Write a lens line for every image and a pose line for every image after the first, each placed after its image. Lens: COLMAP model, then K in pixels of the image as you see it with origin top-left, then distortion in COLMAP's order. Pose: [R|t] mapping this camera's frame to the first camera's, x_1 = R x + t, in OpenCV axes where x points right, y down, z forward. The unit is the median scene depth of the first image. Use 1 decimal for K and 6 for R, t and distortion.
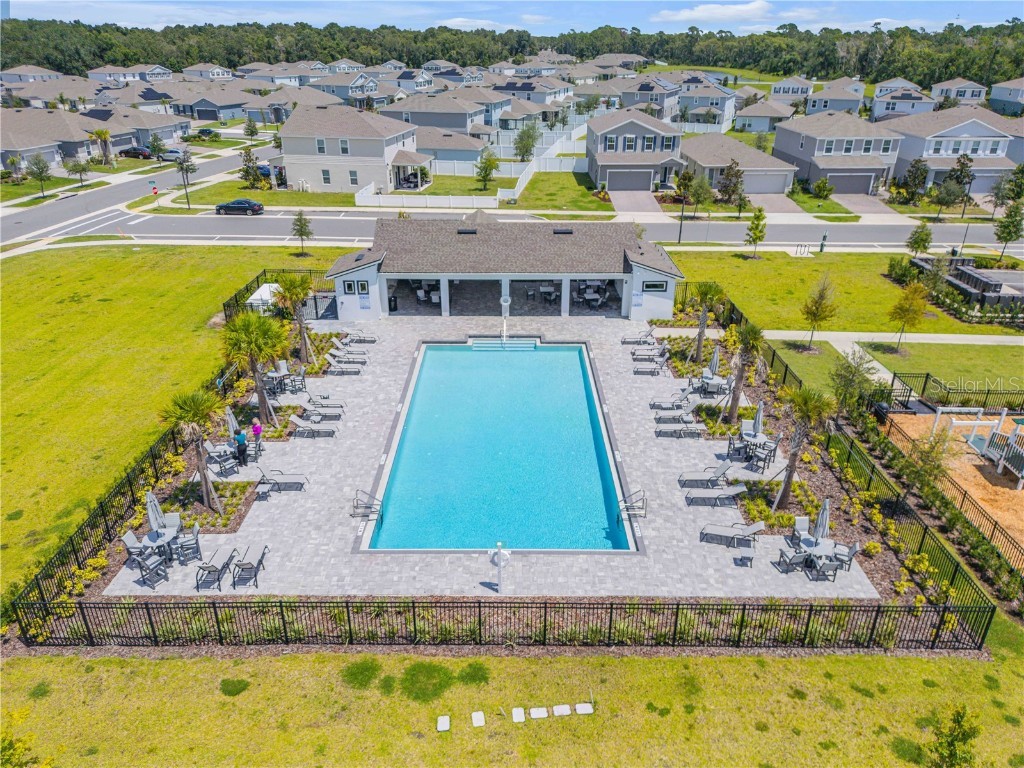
lens RADIAL K [[722.1, 0, 512.0], [0, 722.1, 384.0], [0, 0, 1]] dist [0.069972, -0.069538]
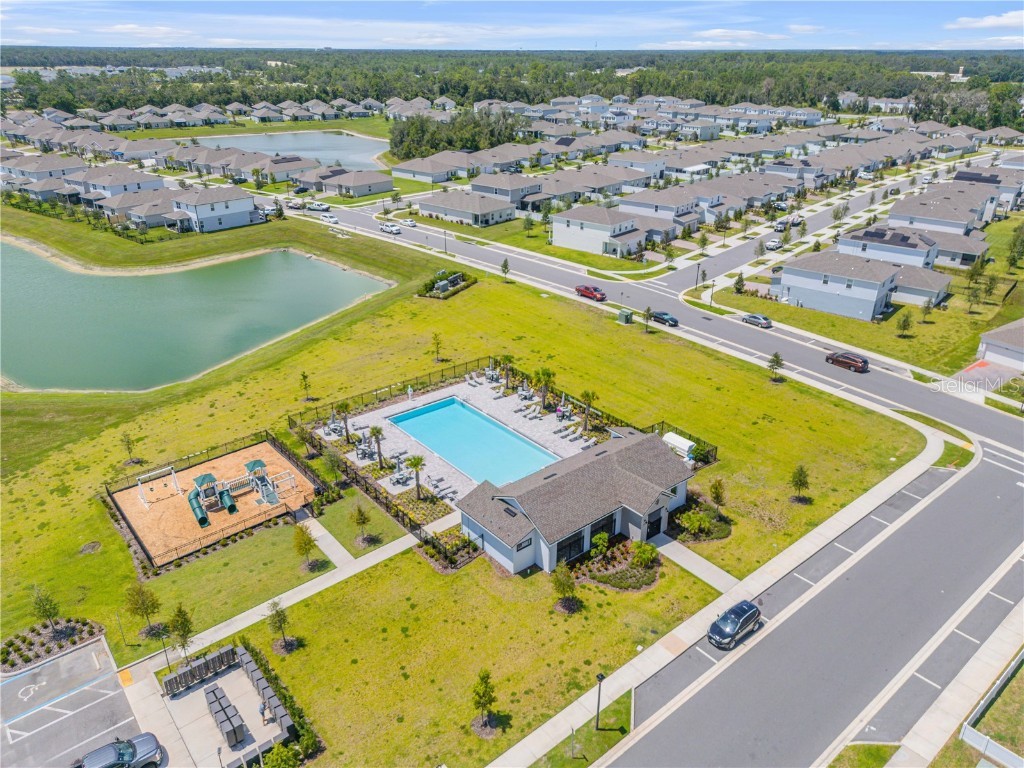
lens RADIAL K [[722.1, 0, 512.0], [0, 722.1, 384.0], [0, 0, 1]] dist [0.069972, -0.069538]
pose [[-0.773516, 0.260445, -0.577791, 0.856492], [-0.274123, 0.684490, 0.675522, -1.218973], [0.571428, 0.680913, -0.458069, 1.478483]]
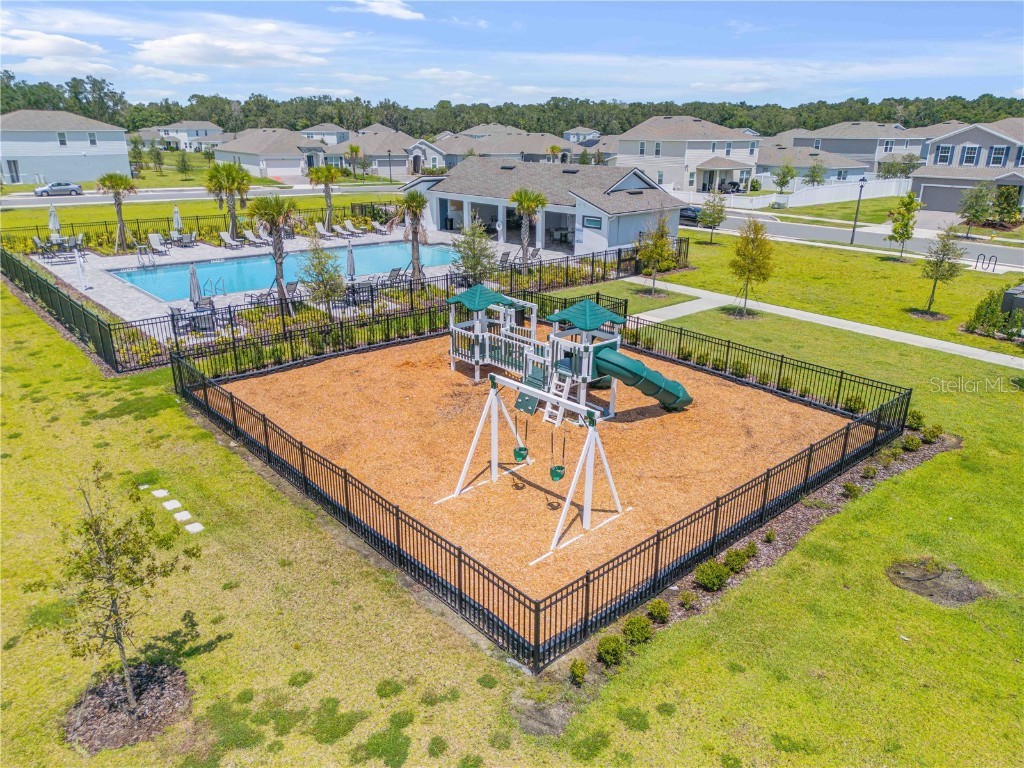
lens RADIAL K [[722.1, 0, 512.0], [0, 722.1, 384.0], [0, 0, 1]] dist [0.069972, -0.069538]
pose [[0.664689, 0.249832, -0.704111, 0.831718], [-0.322645, 0.946010, 0.031082, 0.069997], [0.673861, 0.206518, 0.709409, 0.285823]]
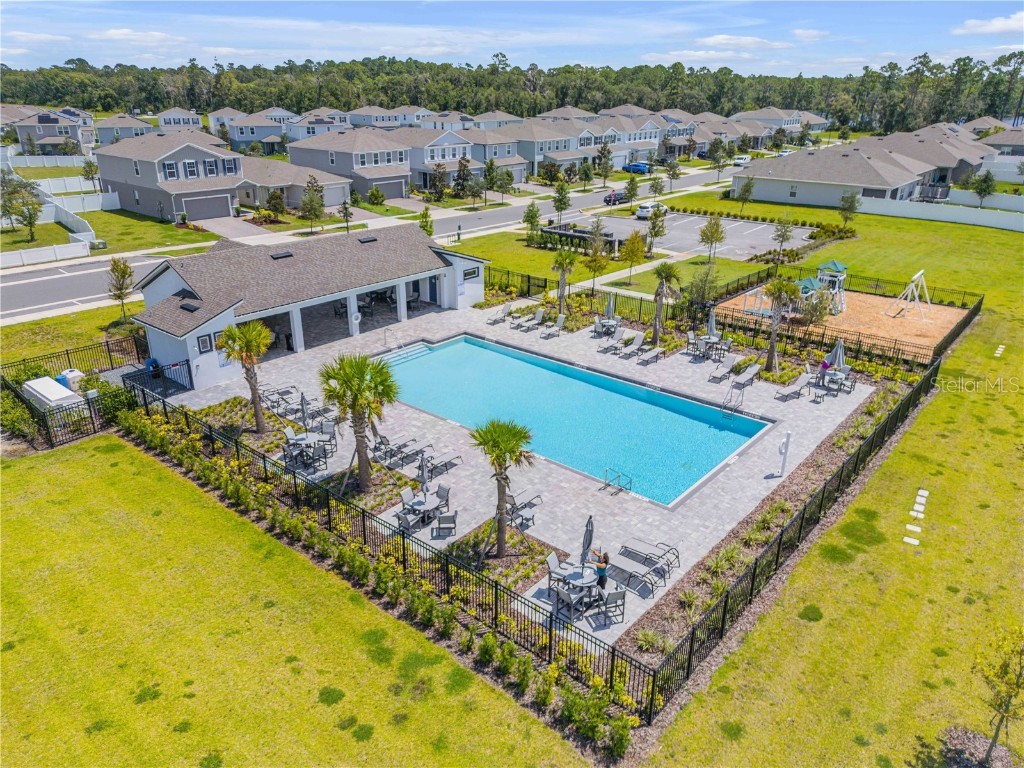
lens RADIAL K [[722.1, 0, 512.0], [0, 722.1, 384.0], [0, 0, 1]] dist [0.069972, -0.069538]
pose [[0.645981, -0.289322, 0.706400, -0.563292], [0.320623, 0.942642, 0.092880, -0.057690], [-0.692755, 0.166489, 0.701692, 0.217050]]
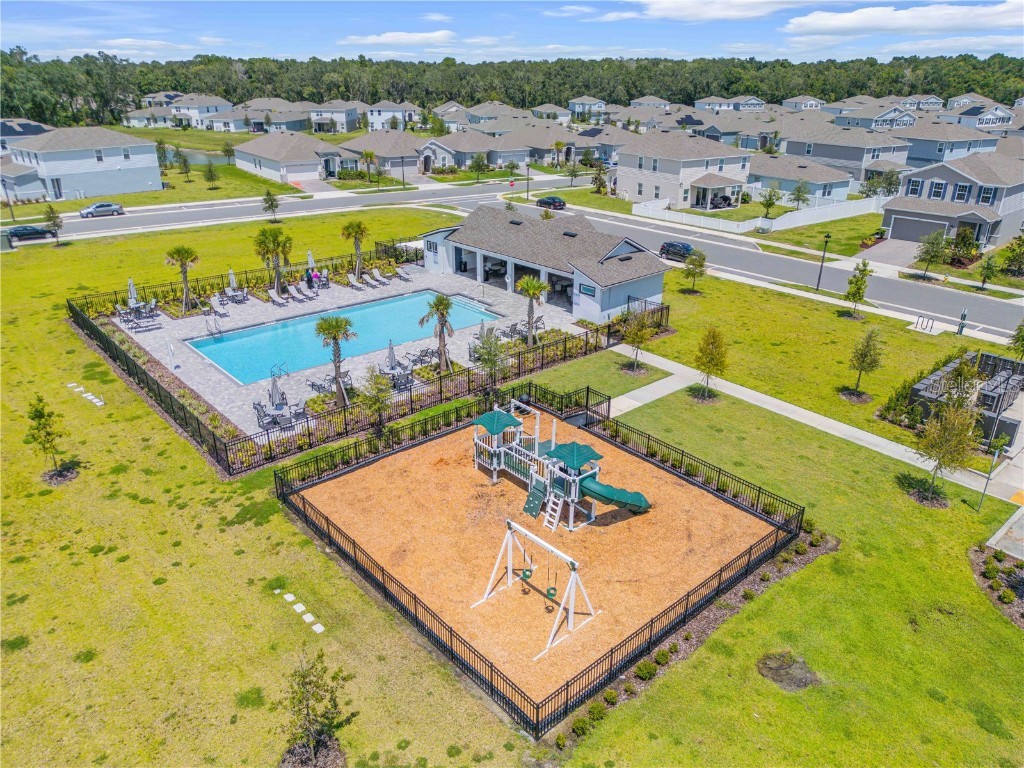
lens RADIAL K [[722.1, 0, 512.0], [0, 722.1, 384.0], [0, 0, 1]] dist [0.069972, -0.069538]
pose [[0.659779, 0.297185, -0.690198, 0.912564], [-0.323269, 0.941392, 0.096323, -0.065776], [0.678373, 0.159568, 0.717181, 0.135259]]
